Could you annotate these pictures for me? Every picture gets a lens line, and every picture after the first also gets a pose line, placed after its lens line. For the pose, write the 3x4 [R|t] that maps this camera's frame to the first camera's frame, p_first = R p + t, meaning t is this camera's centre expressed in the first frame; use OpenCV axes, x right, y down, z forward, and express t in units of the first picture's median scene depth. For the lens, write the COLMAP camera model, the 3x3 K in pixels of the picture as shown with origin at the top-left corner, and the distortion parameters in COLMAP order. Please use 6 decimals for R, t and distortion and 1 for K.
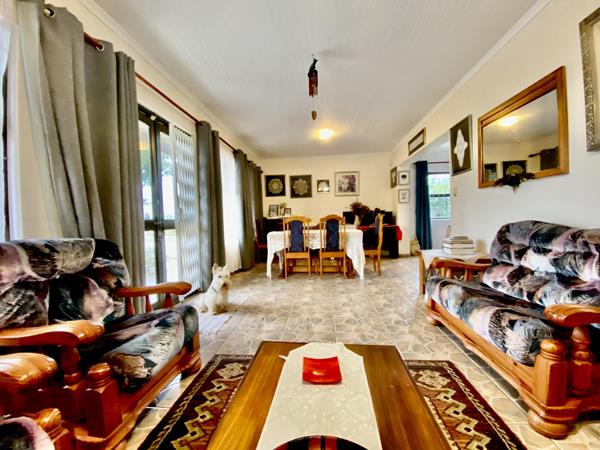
lens RADIAL K [[244.5, 0, 300.0], [0, 244.5, 227.1], [0, 0, 1]] dist [0.030336, -0.026718]
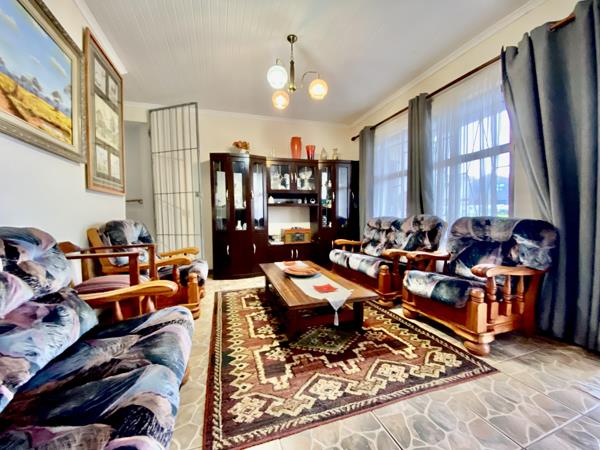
lens RADIAL K [[241.2, 0, 297.9], [0, 241.2, 224.6], [0, 0, 1]] dist [0.017347, -0.018336]
pose [[-0.917210, 0.050456, -0.395196, 0.584774], [0.024809, 0.997256, 0.069746, -0.031808], [0.397631, 0.054167, -0.915945, 1.531102]]
